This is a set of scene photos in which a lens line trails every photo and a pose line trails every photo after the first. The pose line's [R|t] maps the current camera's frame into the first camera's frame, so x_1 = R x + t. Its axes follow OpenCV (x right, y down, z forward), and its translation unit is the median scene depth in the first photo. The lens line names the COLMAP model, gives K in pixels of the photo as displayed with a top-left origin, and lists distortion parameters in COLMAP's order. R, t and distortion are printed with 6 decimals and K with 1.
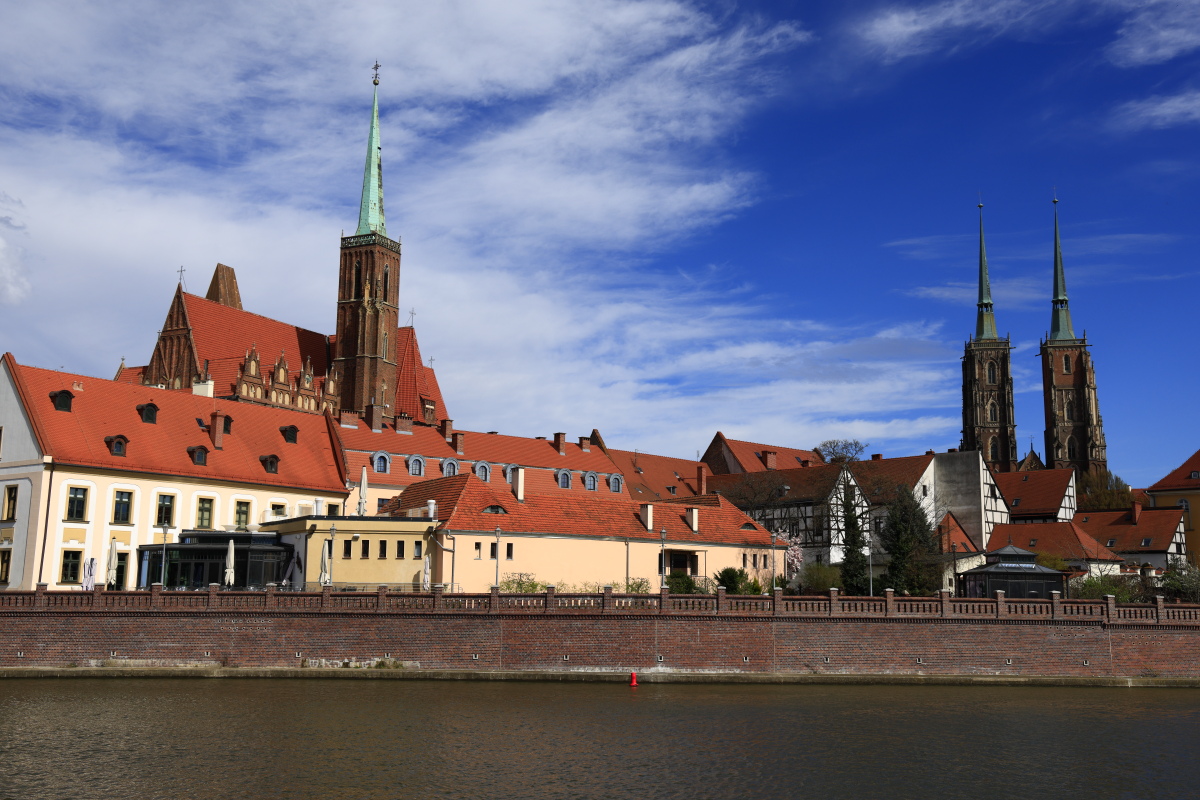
lens RADIAL K [[1222.4, 0, 633.4], [0, 1222.4, 365.4], [0, 0, 1]] dist [0.042288, 0.000000]
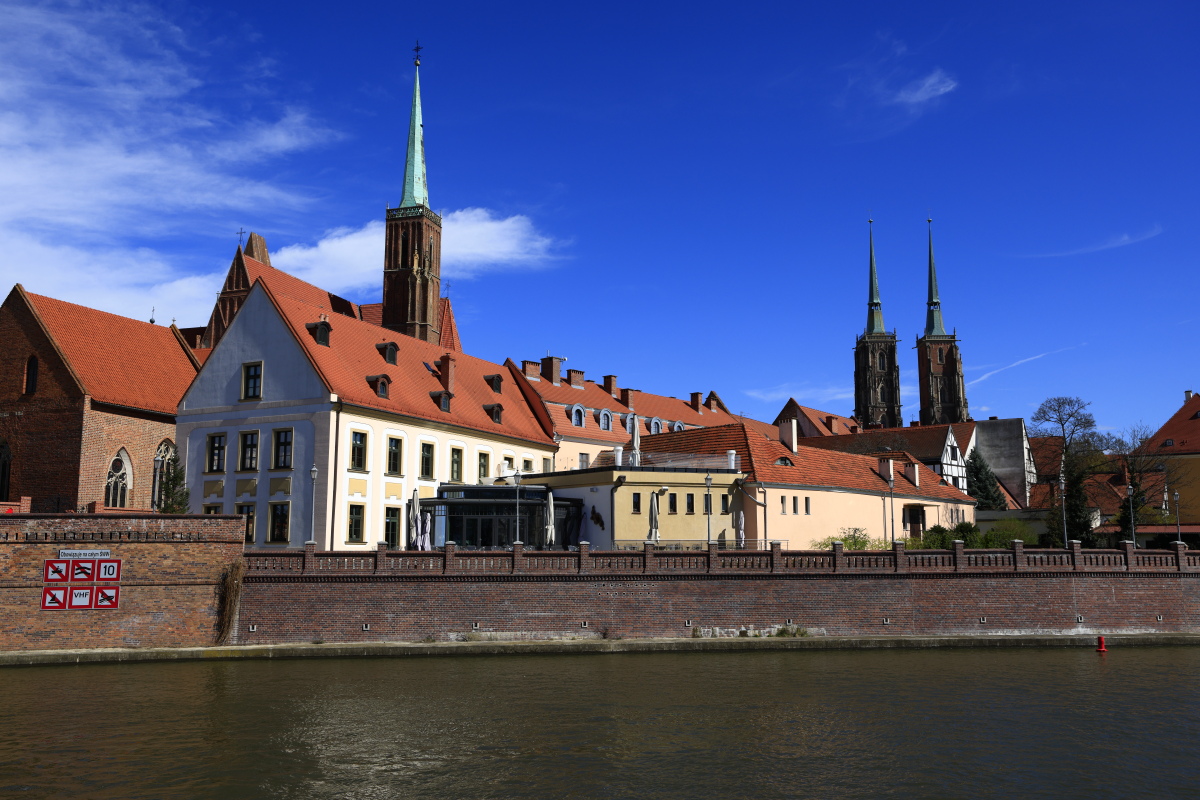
lens RADIAL K [[958.6, 0, 517.4], [0, 958.6, 396.8], [0, 0, 1]] dist [-0.025374, 0.030305]
pose [[0.987575, 0.014554, 0.156472, -0.439867], [-0.018368, 0.999568, 0.022957, 0.056566], [-0.156070, -0.025546, 0.987416, 0.319565]]
